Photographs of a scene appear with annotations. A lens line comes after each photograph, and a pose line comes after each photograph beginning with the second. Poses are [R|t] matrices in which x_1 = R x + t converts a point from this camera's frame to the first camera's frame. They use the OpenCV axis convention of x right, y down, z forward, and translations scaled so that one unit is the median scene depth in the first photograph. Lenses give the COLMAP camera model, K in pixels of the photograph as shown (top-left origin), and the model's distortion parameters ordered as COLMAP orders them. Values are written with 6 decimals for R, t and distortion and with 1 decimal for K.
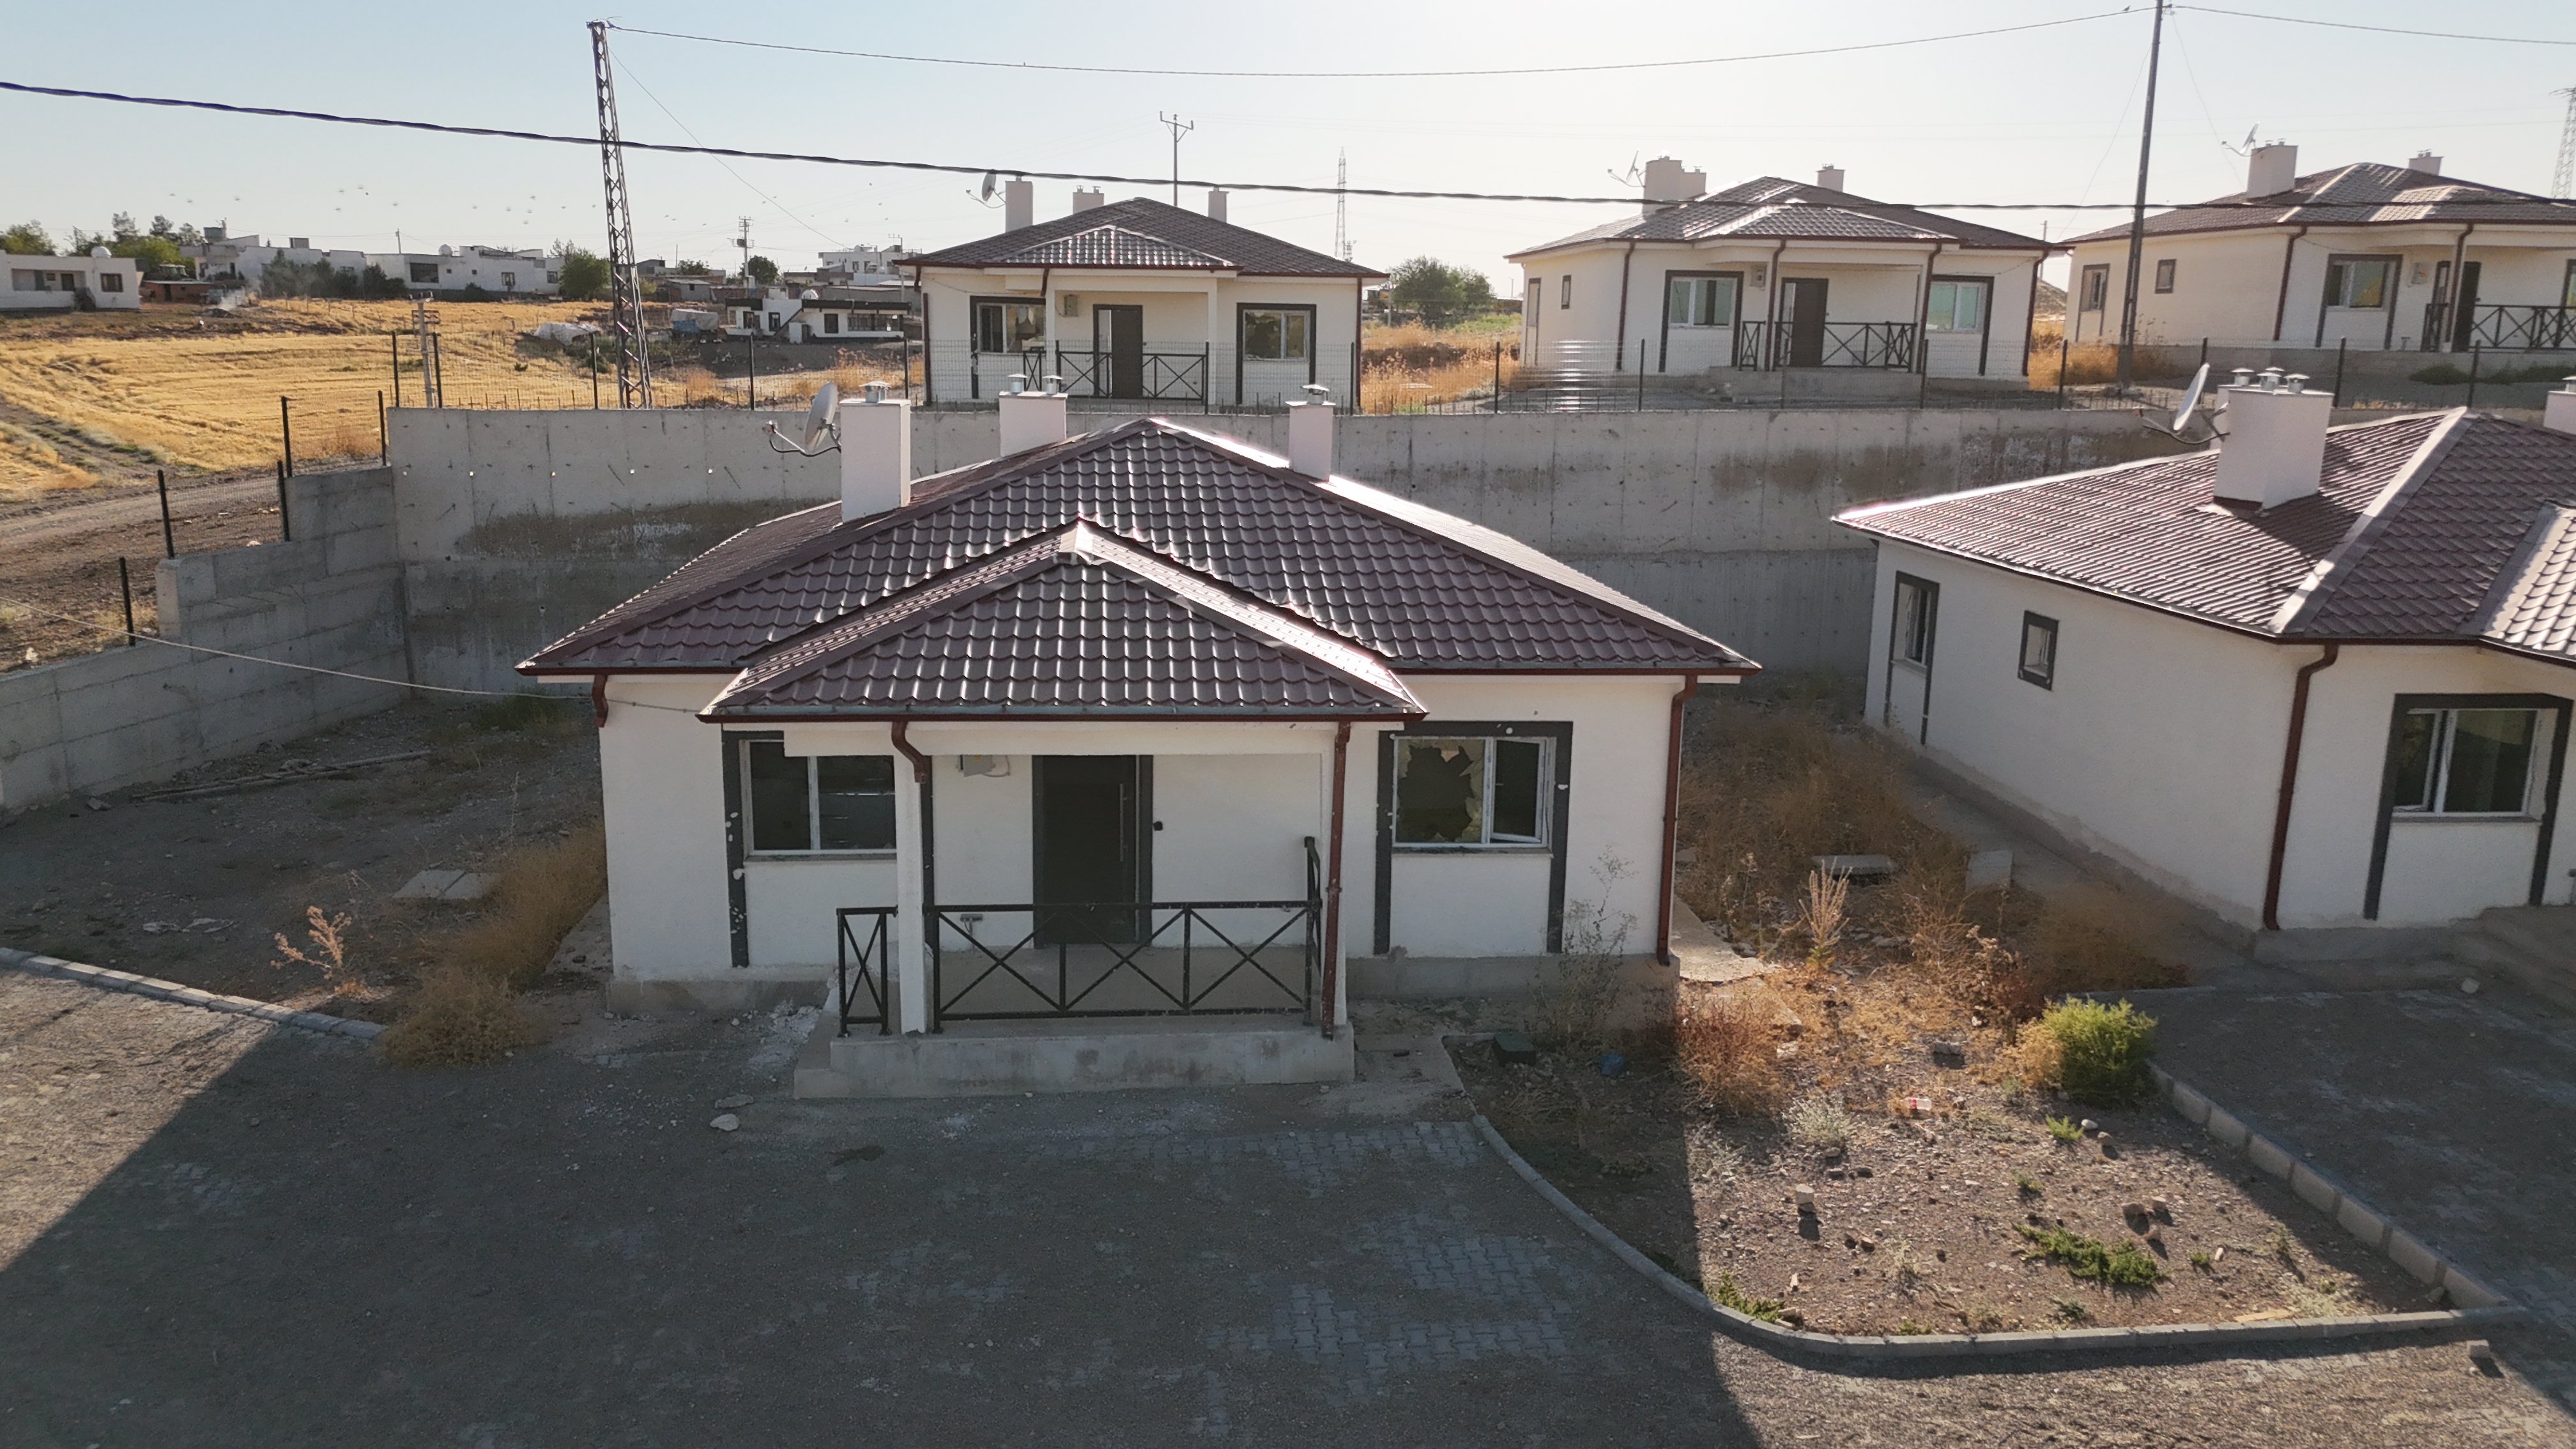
lens RADIAL K [[1897.4, 0, 1283.1], [0, 1897.4, 718.4], [0, 0, 1]] dist [0.089737, -0.100824]
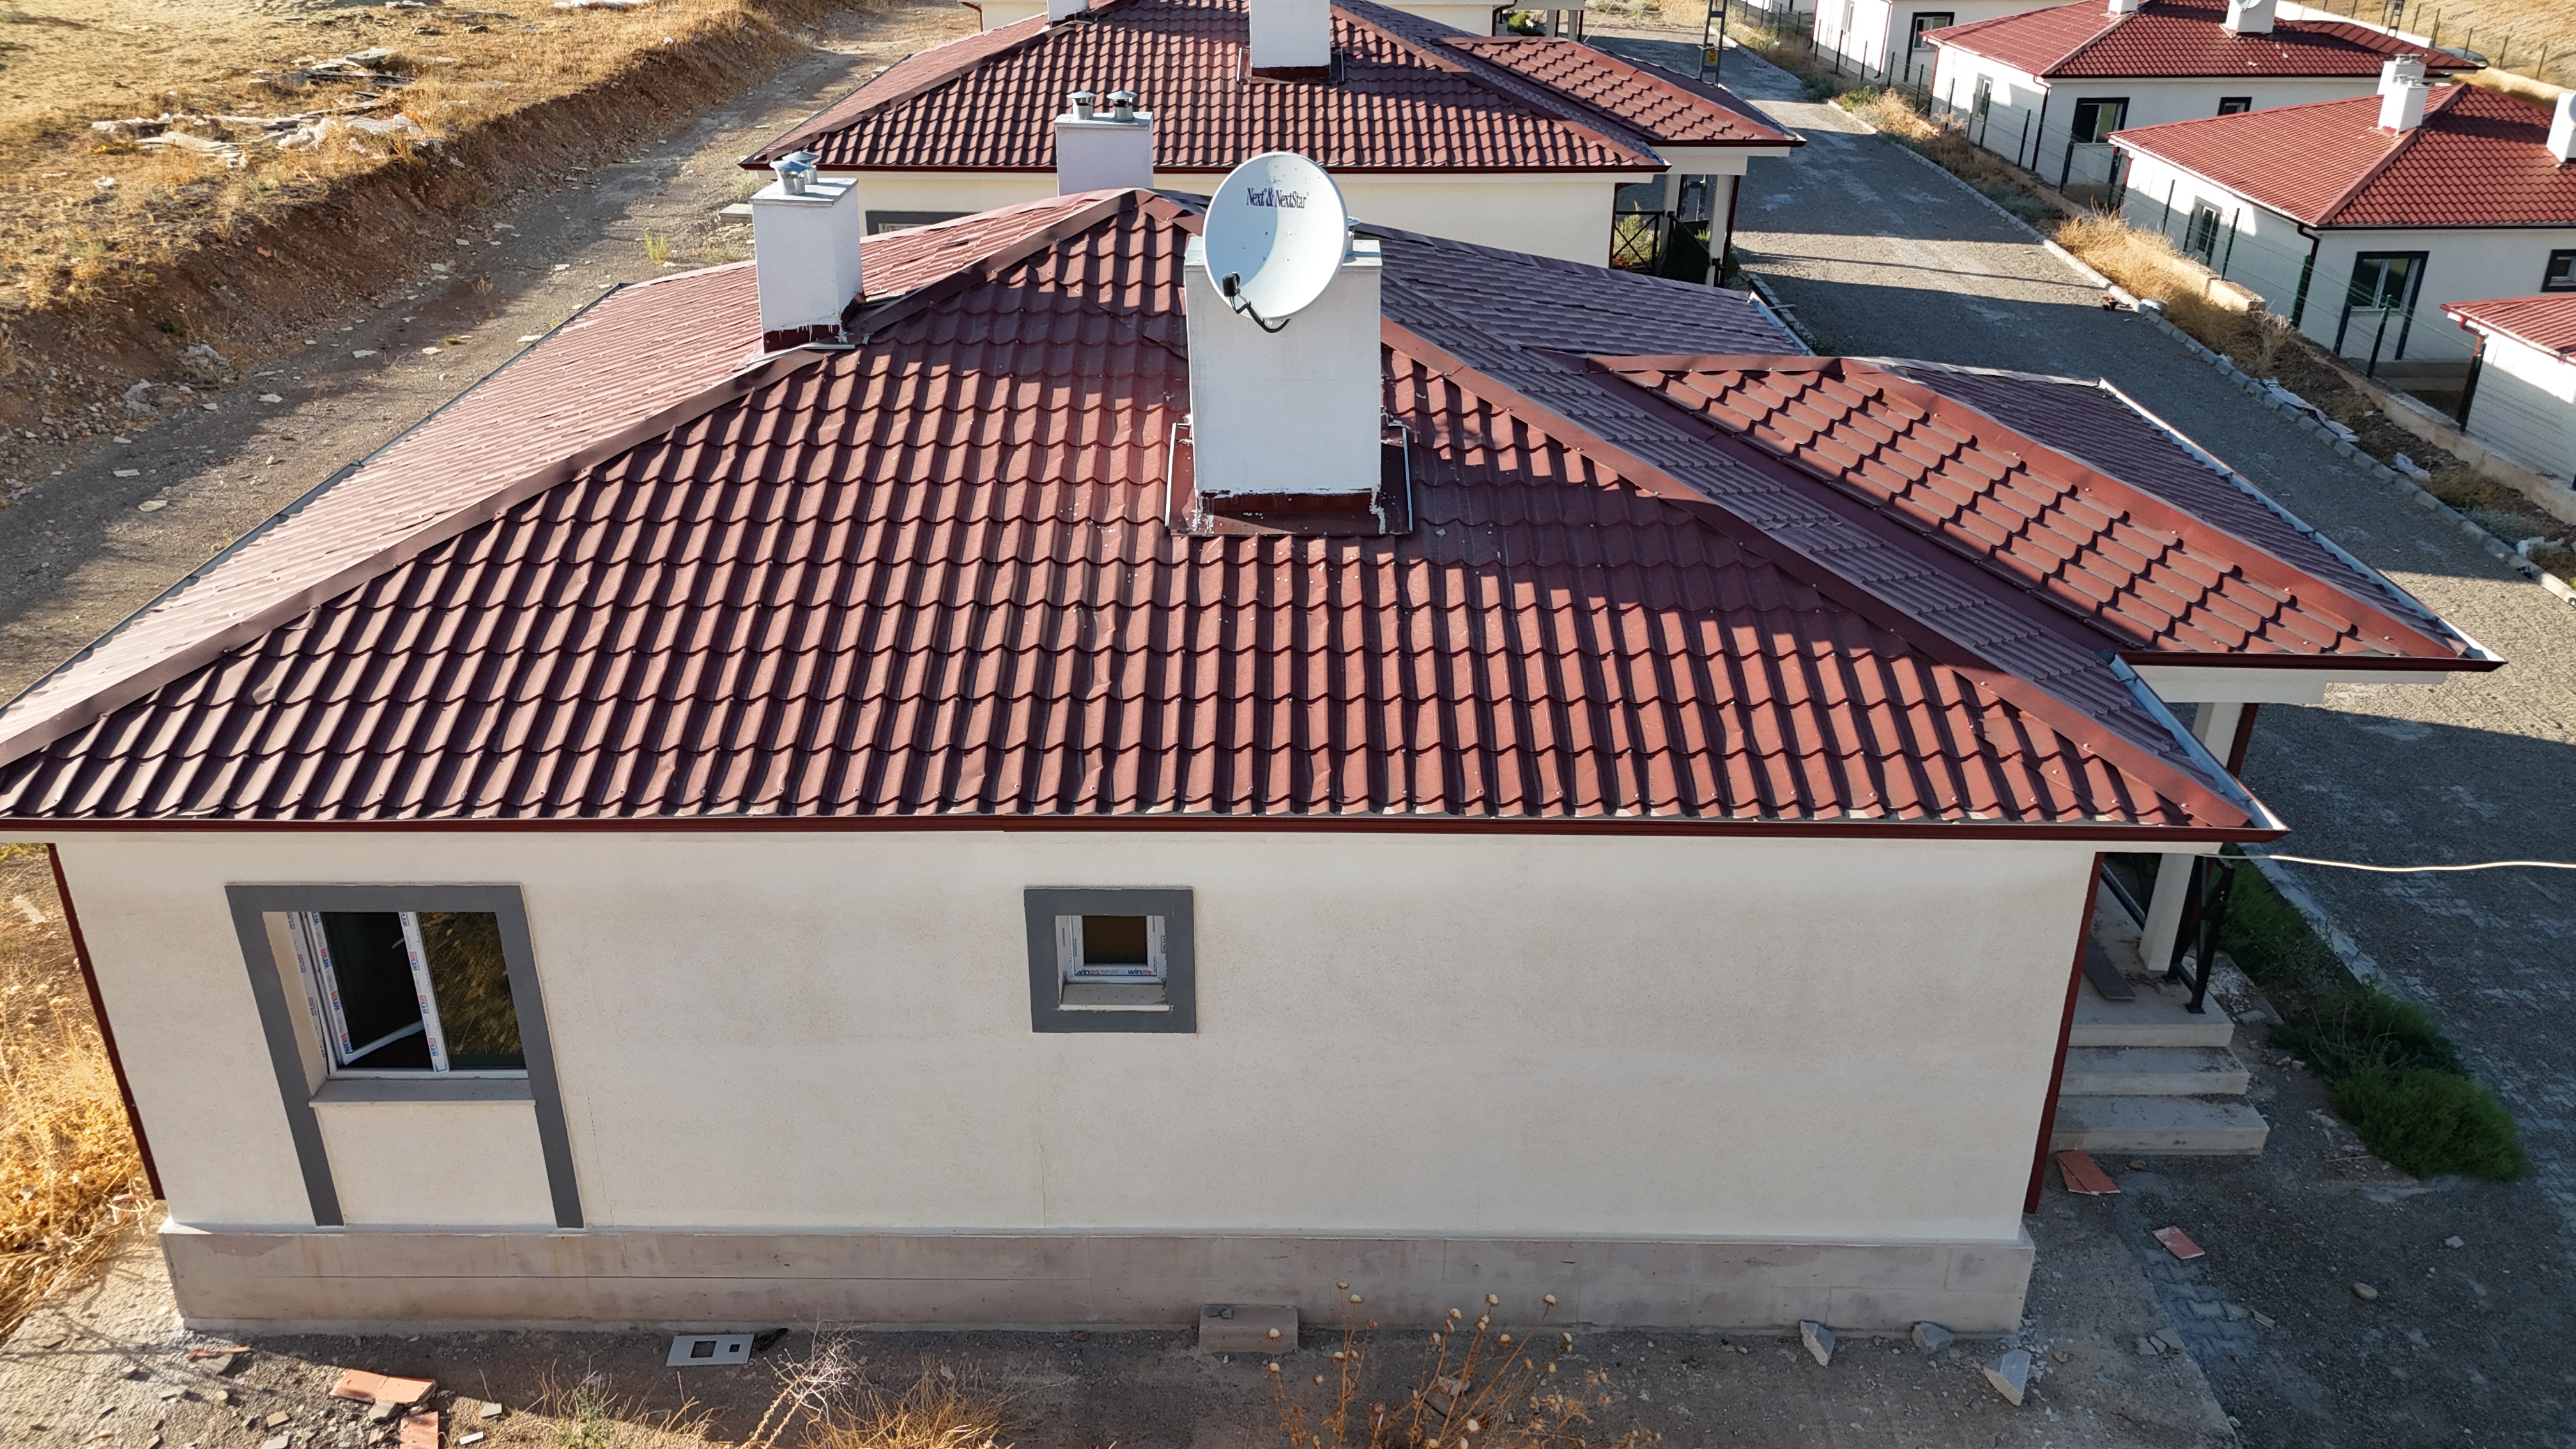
lens RADIAL K [[1897.4, 0, 1283.1], [0, 1897.4, 718.4], [0, 0, 1]] dist [0.089737, -0.100824]
pose [[0.090223, -0.438370, 0.894255, 0.036331], [0.195652, 0.888221, 0.415673, -0.185190], [-0.976514, 0.137459, 0.165906, 0.662268]]
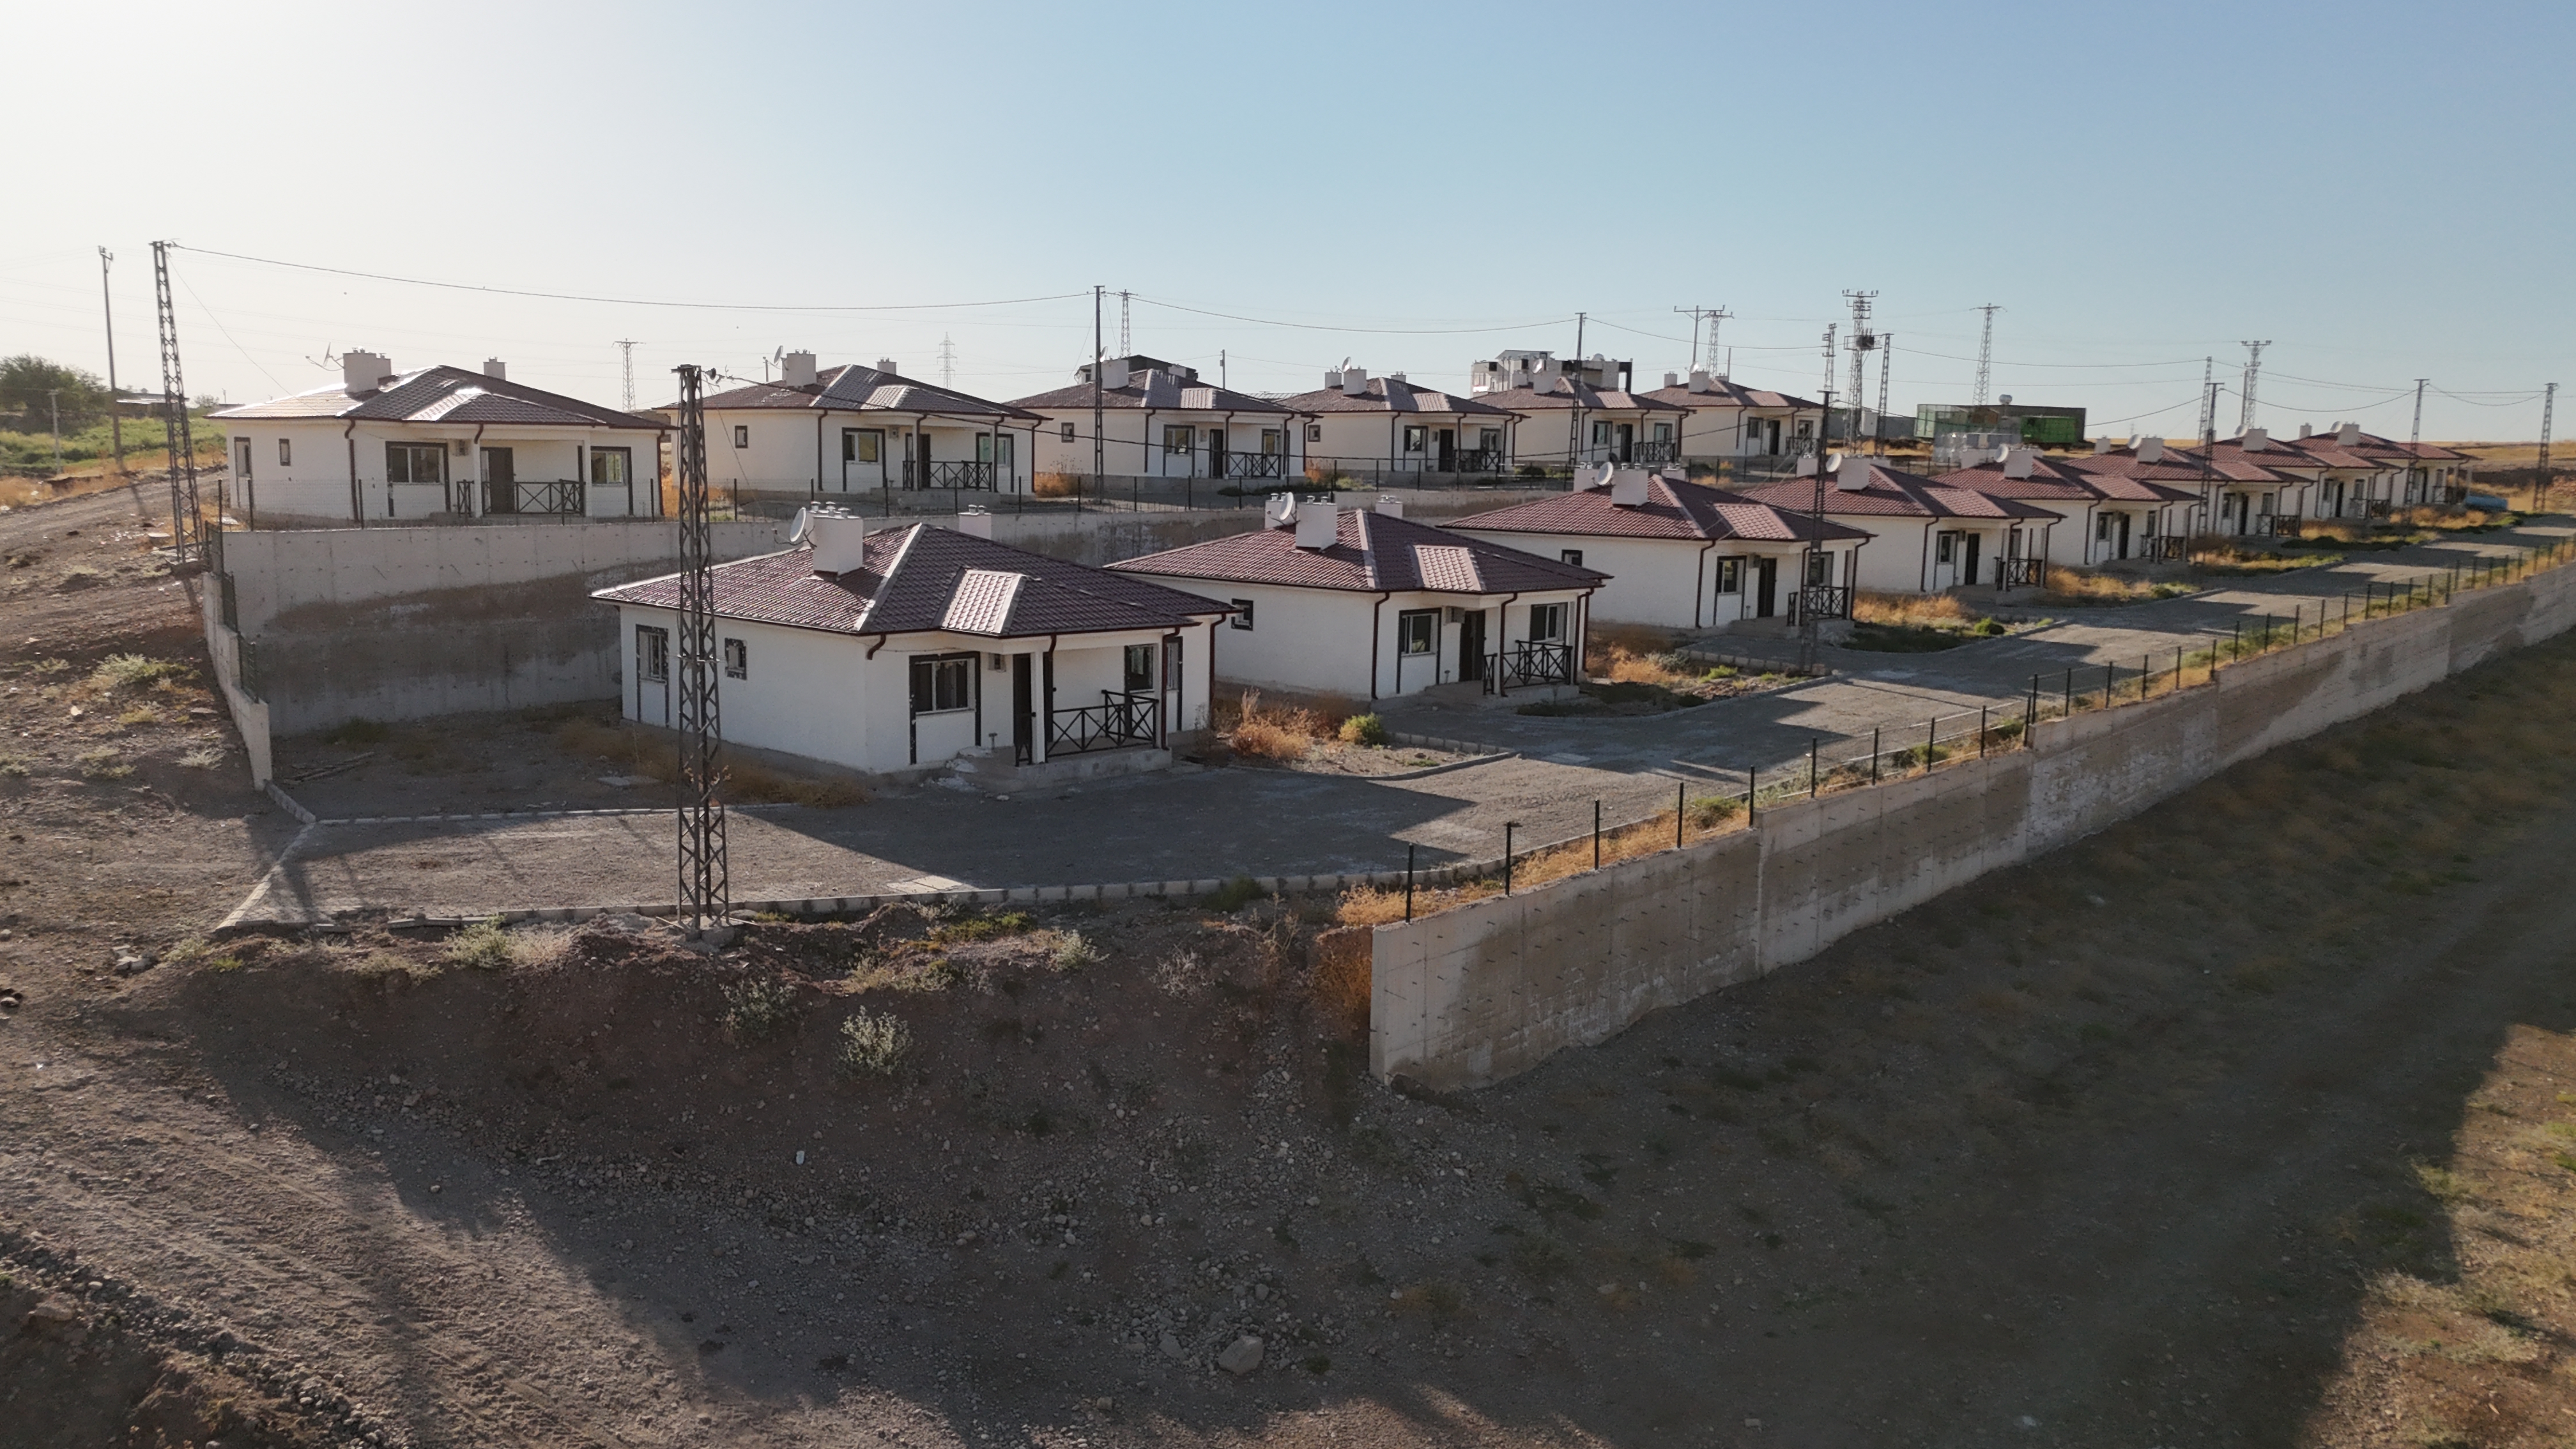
lens RADIAL K [[1897.4, 0, 1283.1], [0, 1897.4, 718.4], [0, 0, 1]] dist [0.089737, -0.100824]
pose [[0.754960, -0.092320, 0.649240, -0.795307], [0.126850, 0.991901, -0.006460, 0.082307], [-0.643385, 0.087233, 0.760556, -0.566749]]
